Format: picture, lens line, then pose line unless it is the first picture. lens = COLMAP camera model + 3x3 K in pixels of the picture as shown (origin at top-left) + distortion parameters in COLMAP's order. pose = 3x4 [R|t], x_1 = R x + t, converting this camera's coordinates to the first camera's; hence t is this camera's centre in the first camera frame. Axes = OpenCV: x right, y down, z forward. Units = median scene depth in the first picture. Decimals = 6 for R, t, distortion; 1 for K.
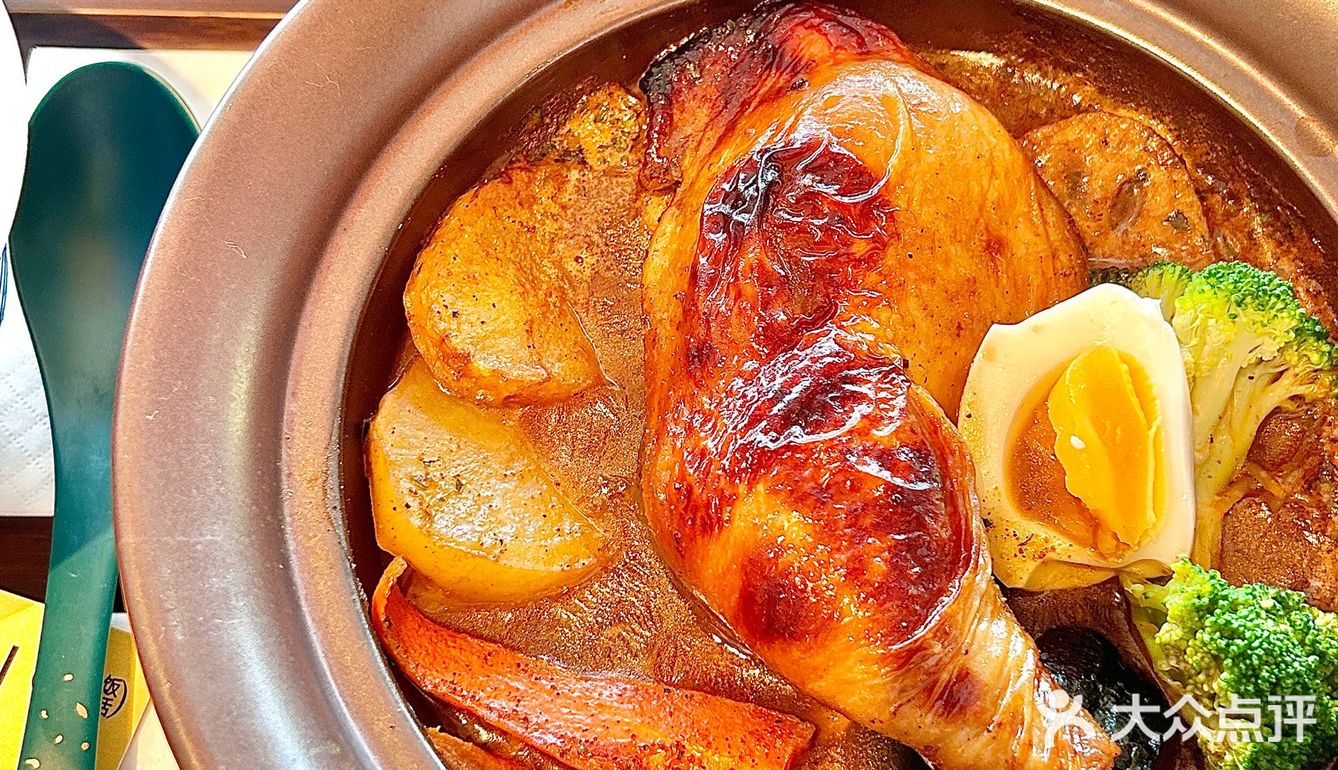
lens RADIAL K [[1575.4, 0, 669.0], [0, 1575.4, 385.0], [0, 0, 1]] dist [0.184132, -0.707485]
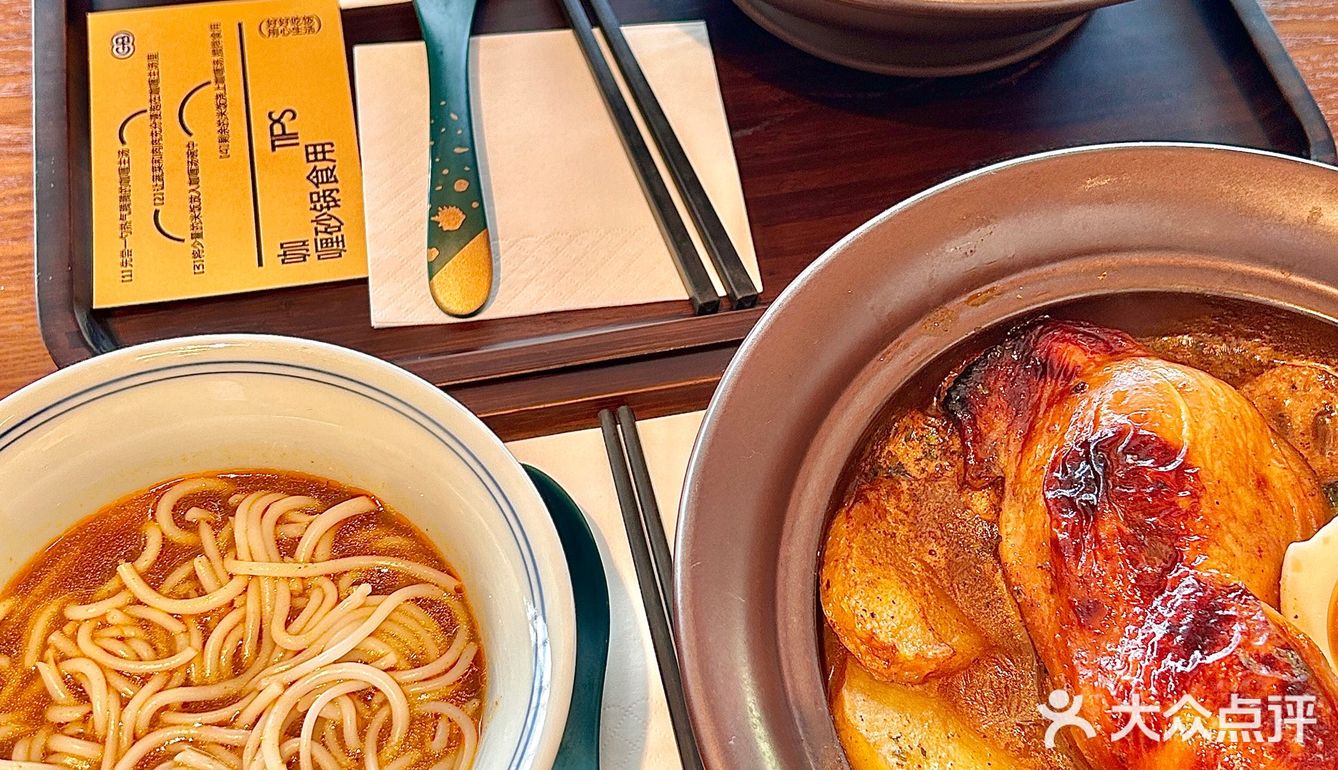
lens RADIAL K [[1575.4, 0, 669.0], [0, 1575.4, 385.0], [0, 0, 1]] dist [0.184132, -0.707485]
pose [[0.977090, -0.174776, 0.121446, -0.415172], [0.191965, 0.970130, -0.148314, -0.066611], [-0.091897, 0.168229, 0.981455, -0.240881]]
